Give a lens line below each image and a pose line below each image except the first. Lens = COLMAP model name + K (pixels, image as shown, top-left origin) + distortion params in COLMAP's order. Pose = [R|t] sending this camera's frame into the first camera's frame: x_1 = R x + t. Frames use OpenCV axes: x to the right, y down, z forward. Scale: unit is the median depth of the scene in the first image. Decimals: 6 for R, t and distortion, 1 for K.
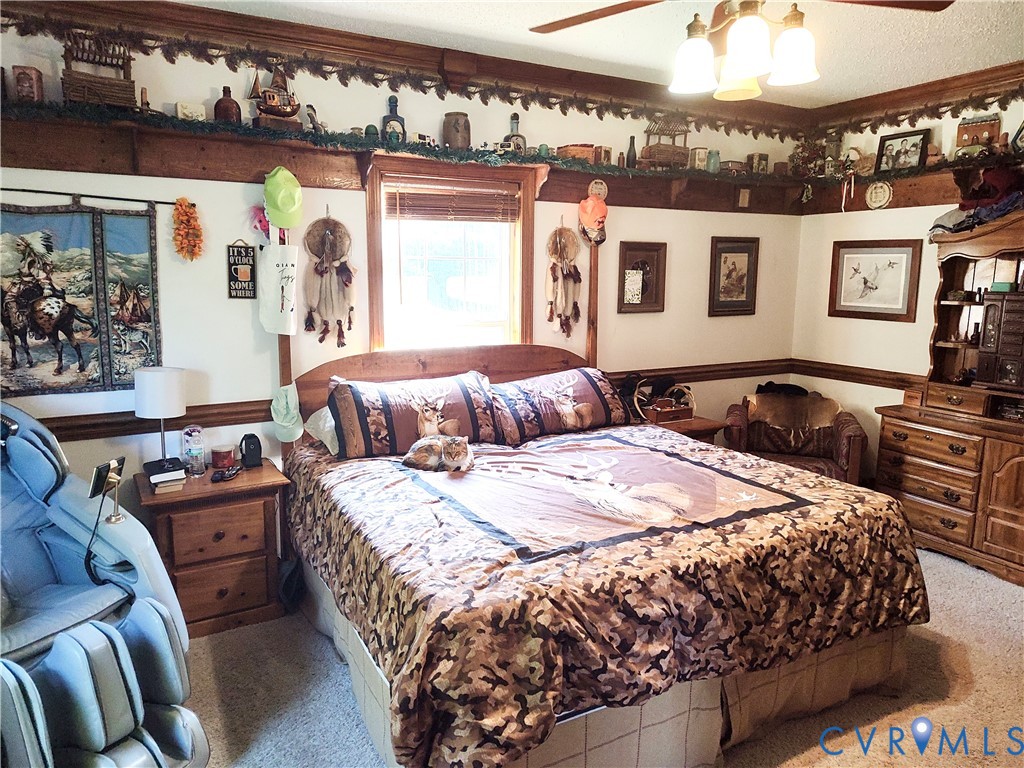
lens RADIAL K [[702.9, 0, 512.7], [0, 702.9, 367.4], [0, 0, 1]] dist [0.092013, -0.138555]
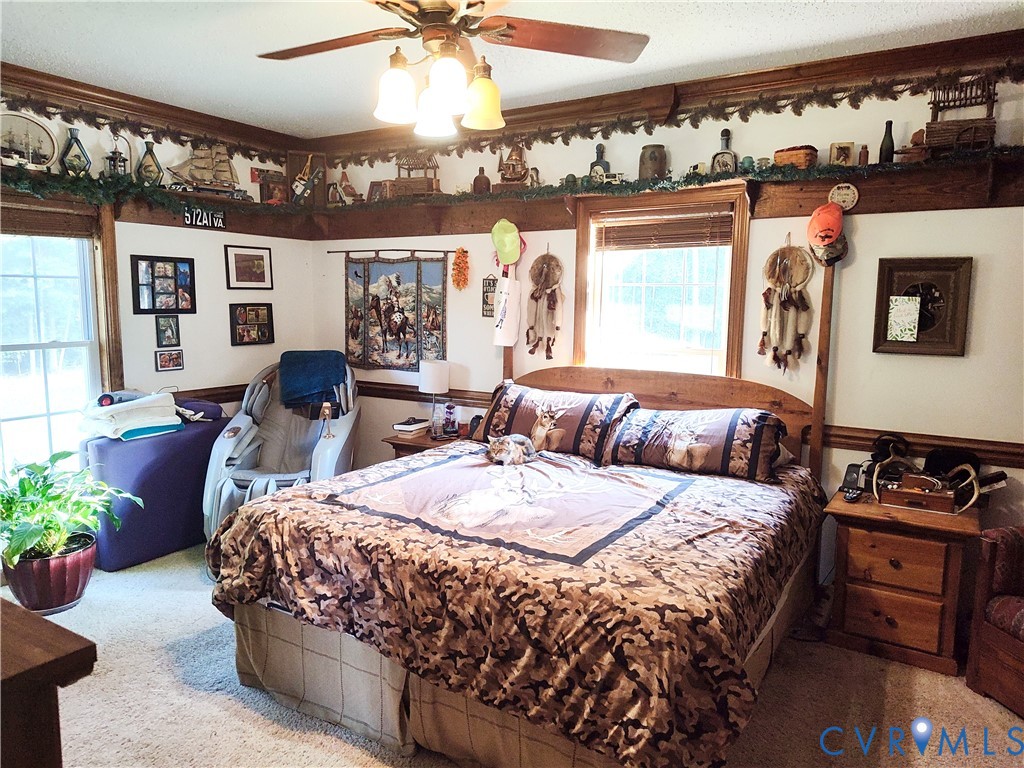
lens RADIAL K [[696.9, 0, 512.0], [0, 696.9, 384.0], [0, 0, 1]] dist [0.024010, 0.000459]
pose [[0.488735, 0.104935, -0.866098, 0.874667], [-0.127848, 0.990637, 0.047880, -0.041452], [0.863014, 0.087328, 0.497575, 0.404574]]
